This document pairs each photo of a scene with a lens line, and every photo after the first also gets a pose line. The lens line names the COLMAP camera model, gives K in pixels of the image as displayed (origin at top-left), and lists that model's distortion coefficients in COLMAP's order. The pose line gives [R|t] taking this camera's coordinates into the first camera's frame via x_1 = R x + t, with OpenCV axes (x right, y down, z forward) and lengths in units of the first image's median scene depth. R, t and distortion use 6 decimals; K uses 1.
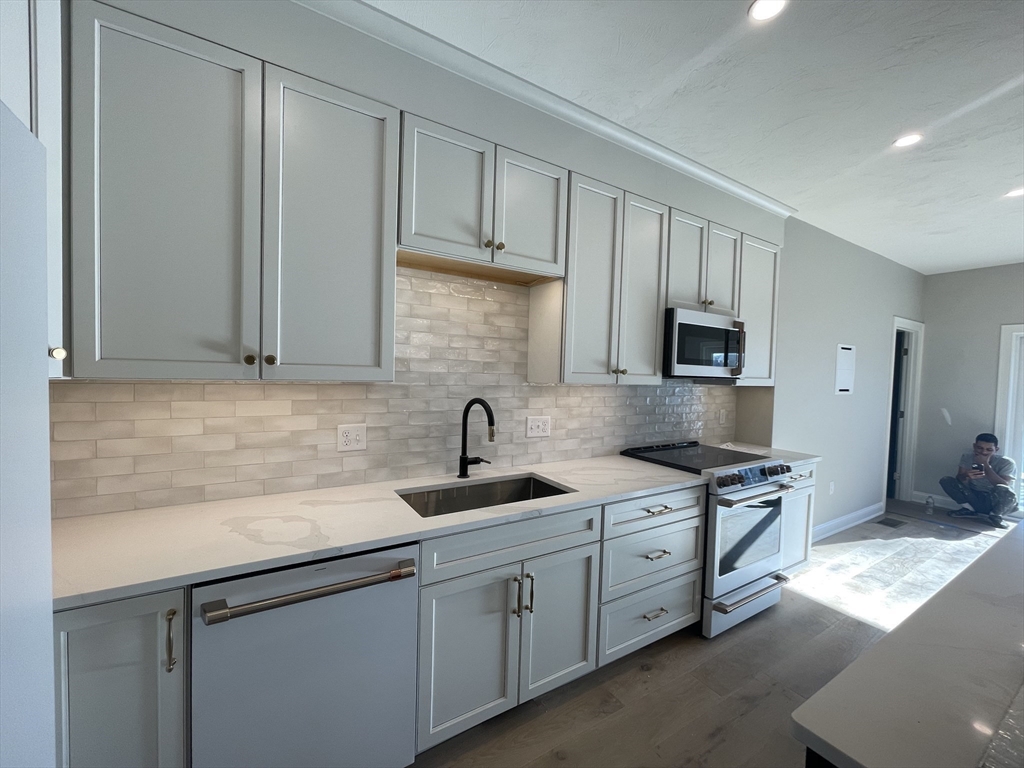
lens RADIAL K [[415.9, 0, 513.1], [0, 415.9, 384.9], [0, 0, 1]] dist [0.001003, 0.000189]
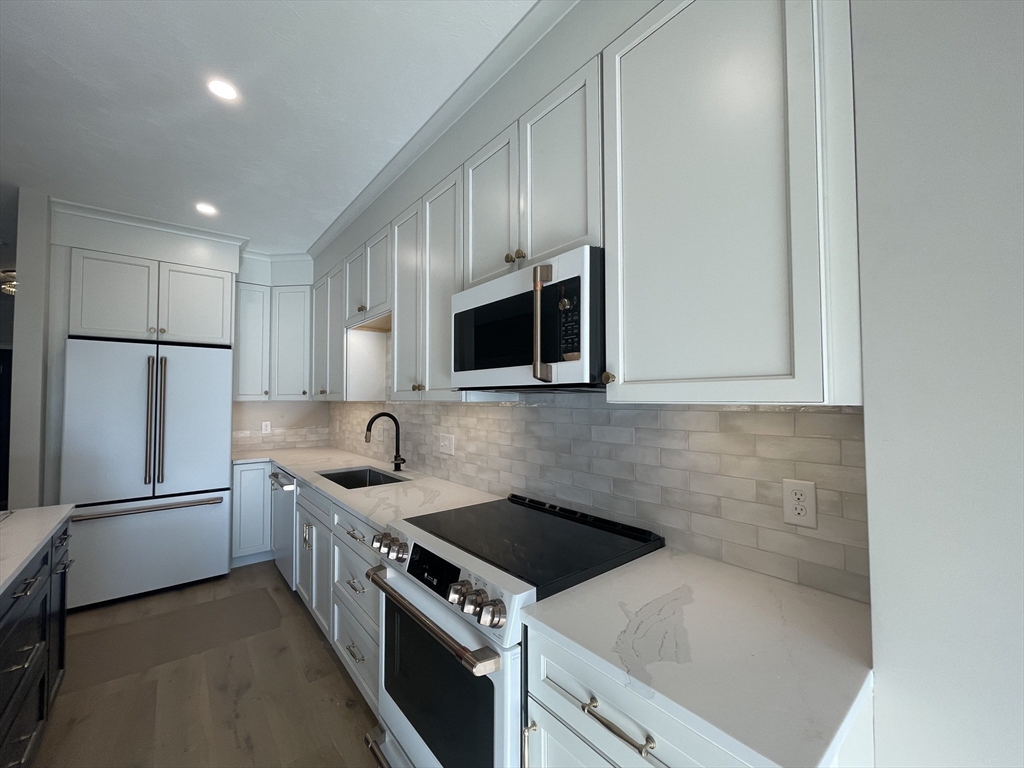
lens RADIAL K [[415.9, 0, 513.2], [0, 415.9, 385.5], [0, 0, 1]] dist [0.001003, 0.000189]
pose [[0.130721, -0.062588, -0.989442, 1.054957], [-0.030430, 0.997282, -0.067104, 0.017161], [0.990952, 0.038881, 0.128461, 0.959058]]
